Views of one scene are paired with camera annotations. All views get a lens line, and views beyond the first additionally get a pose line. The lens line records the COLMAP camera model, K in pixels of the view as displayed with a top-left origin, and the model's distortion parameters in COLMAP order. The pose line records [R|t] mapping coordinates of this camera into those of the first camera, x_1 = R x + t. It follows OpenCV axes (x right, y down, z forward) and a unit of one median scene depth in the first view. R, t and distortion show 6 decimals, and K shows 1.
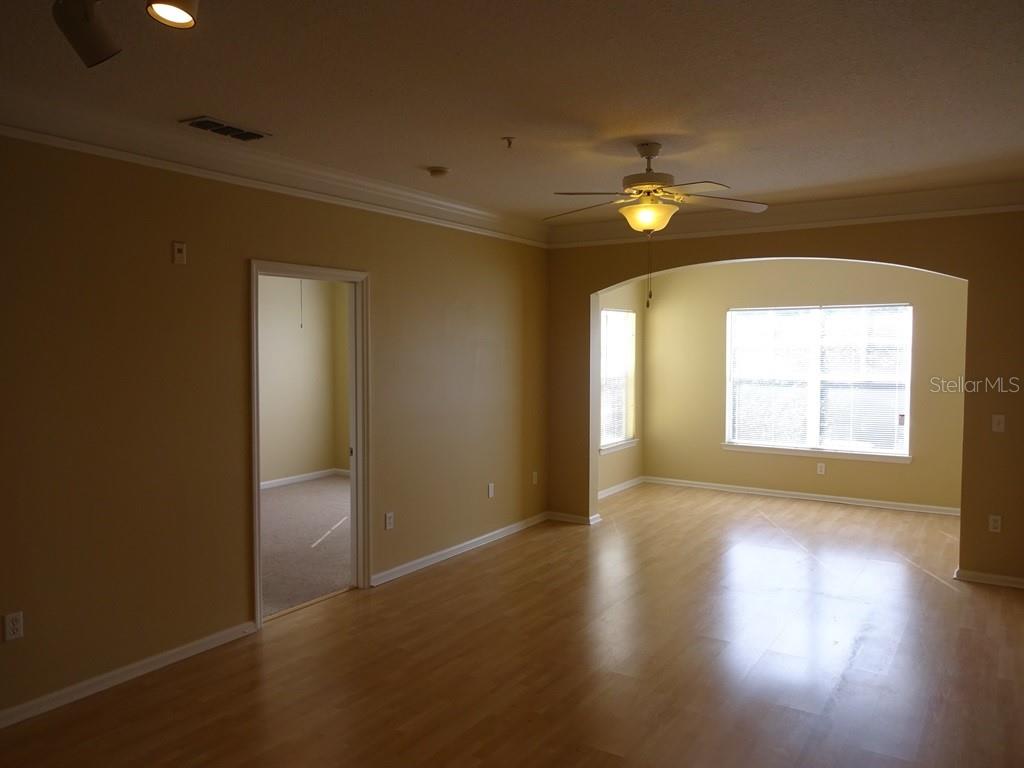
lens RADIAL K [[765.5, 0, 512.0], [0, 765.5, 384.0], [0, 0, 1]] dist [0.000610, 0.033394]
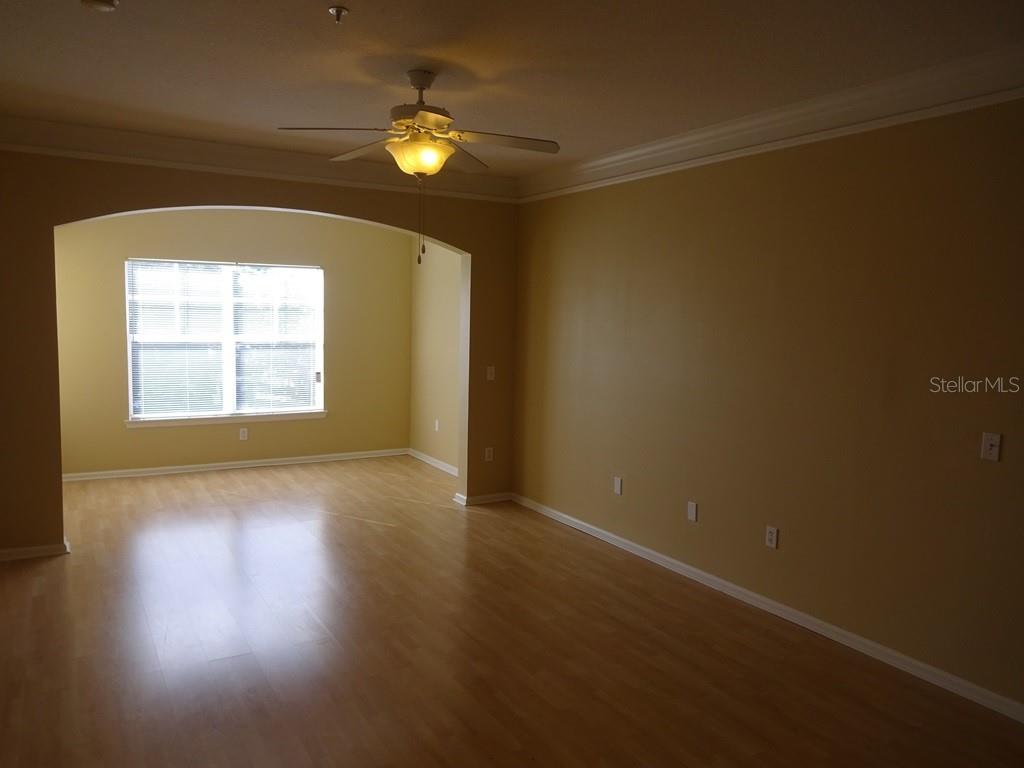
lens RADIAL K [[765.5, 0, 512.0], [0, 765.5, 384.0], [0, 0, 1]] dist [0.000610, 0.033394]
pose [[0.457719, -0.075751, 0.885864, -0.304012], [0.025595, 0.997074, 0.072036, -0.013155], [-0.888728, -0.010298, 0.458319, 0.278287]]
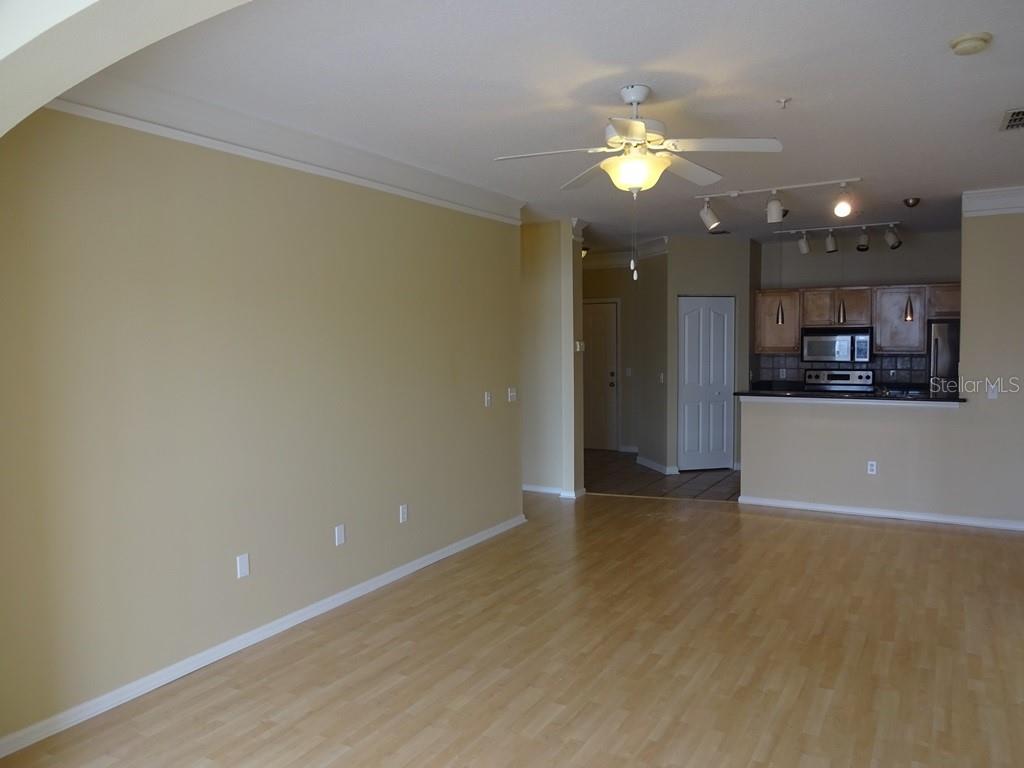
lens RADIAL K [[765.5, 0, 512.0], [0, 765.5, 384.0], [0, 0, 1]] dist [0.000610, 0.033394]
pose [[-0.998617, 0.012395, -0.051083, 0.198850], [0.006913, 0.994328, 0.106132, -0.041257], [0.052109, 0.105633, -0.993039, 1.019981]]
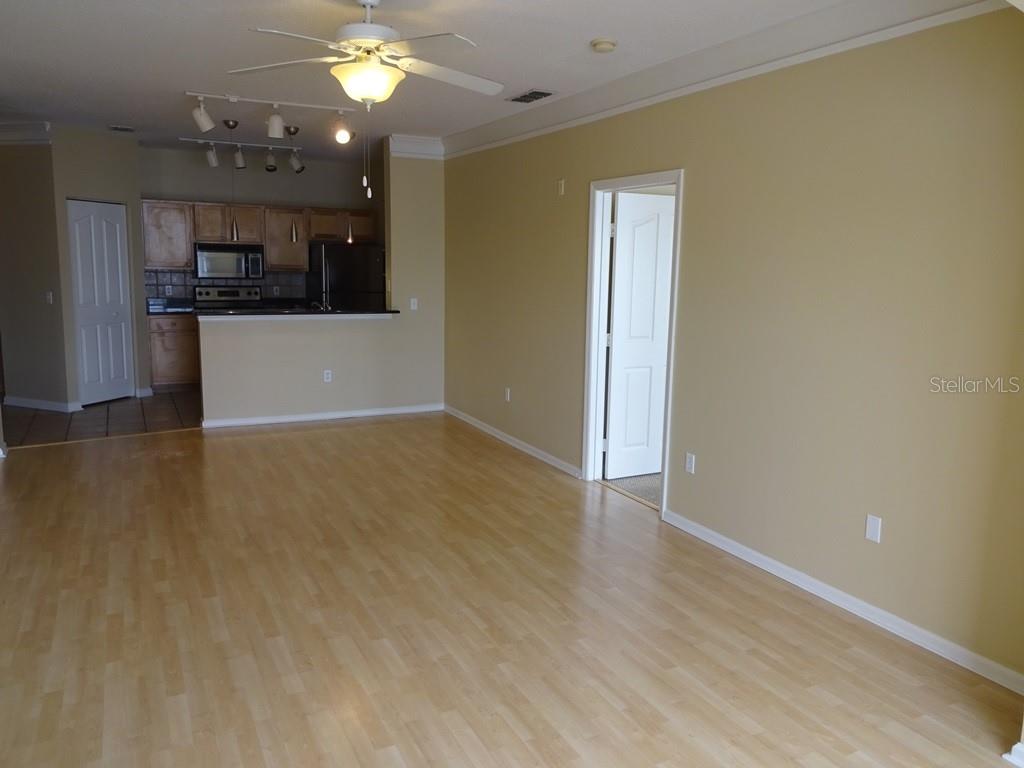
lens RADIAL K [[770.9, 0, 513.1], [0, 770.9, 375.4], [0, 0, 1]] dist [0.002188, -0.001691]
pose [[-0.503590, 0.117598, -0.855901, 0.457779], [-0.065833, 0.982589, 0.173739, -0.035951], [0.861431, 0.143840, -0.487080, 0.860521]]
